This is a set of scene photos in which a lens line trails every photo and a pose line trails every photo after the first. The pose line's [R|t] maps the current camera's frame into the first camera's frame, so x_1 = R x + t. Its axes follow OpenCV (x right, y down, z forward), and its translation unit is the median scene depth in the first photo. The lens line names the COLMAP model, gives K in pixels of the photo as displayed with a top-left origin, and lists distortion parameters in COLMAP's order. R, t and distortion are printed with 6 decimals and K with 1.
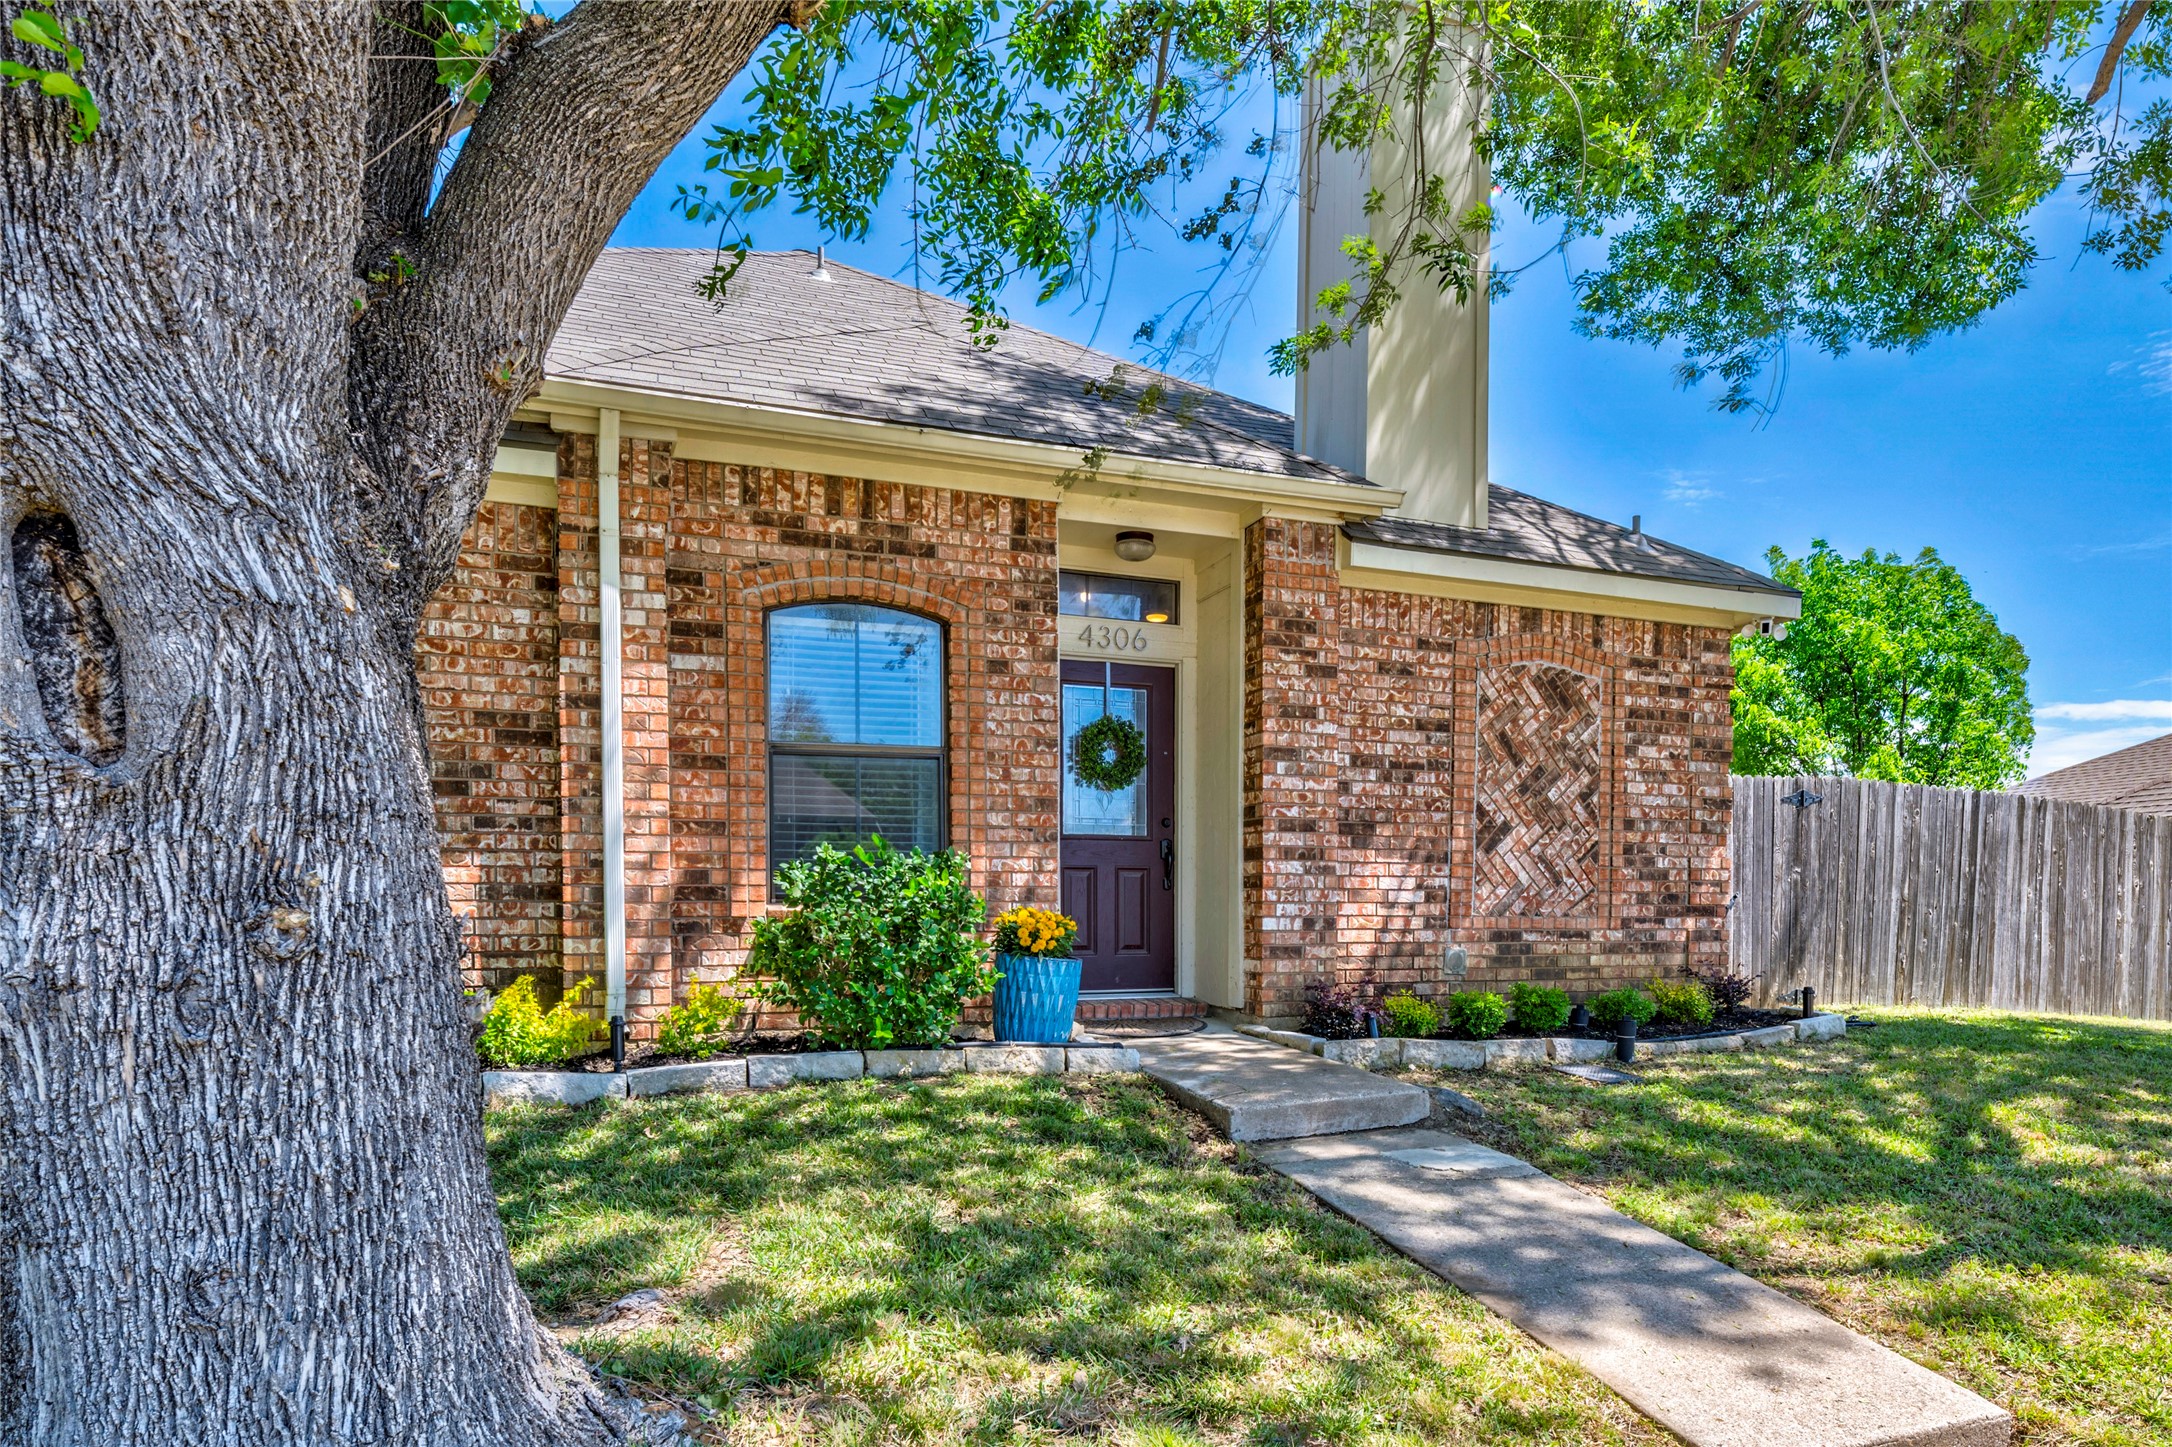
lens RADIAL K [[1200.0, 0, 1083.8], [0, 1200.0, 719.0], [0, 0, 1]] dist [-0.002988, -0.003110]
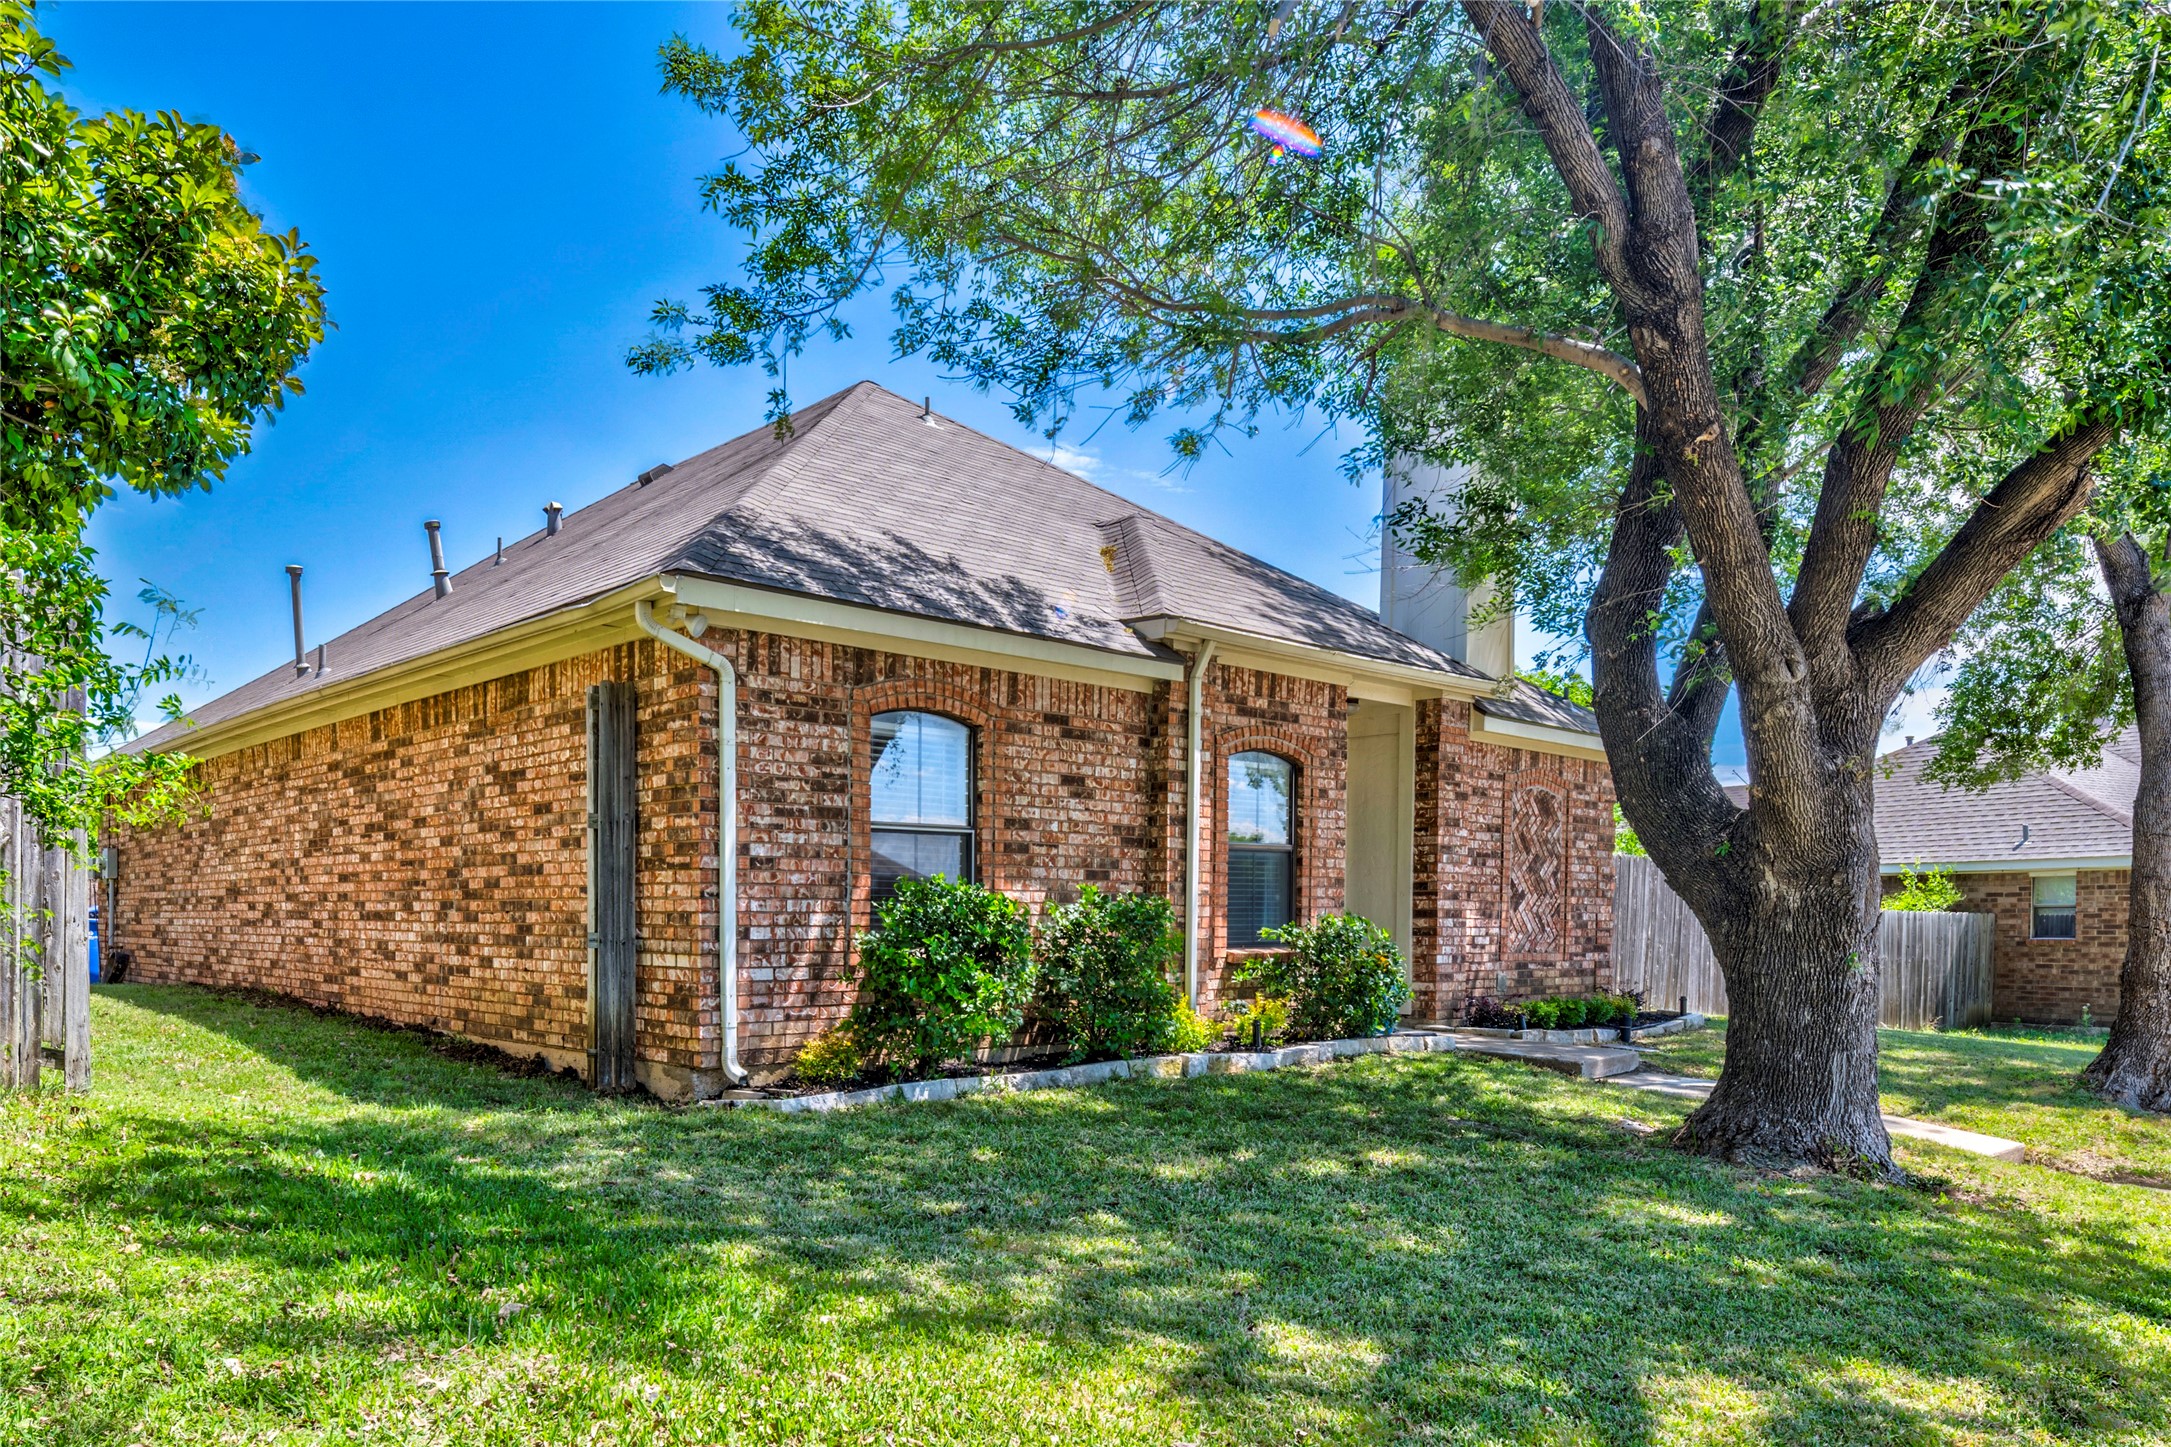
lens RADIAL K [[1199.4, 0, 1083.3], [0, 1199.4, 719.0], [0, 0, 1]] dist [-0.002988, -0.003110]
pose [[0.953342, 0.052182, 0.297349, -0.754103], [-0.044152, 0.998458, -0.033662, -0.066944], [-0.298647, 0.018963, 0.954175, -0.348814]]
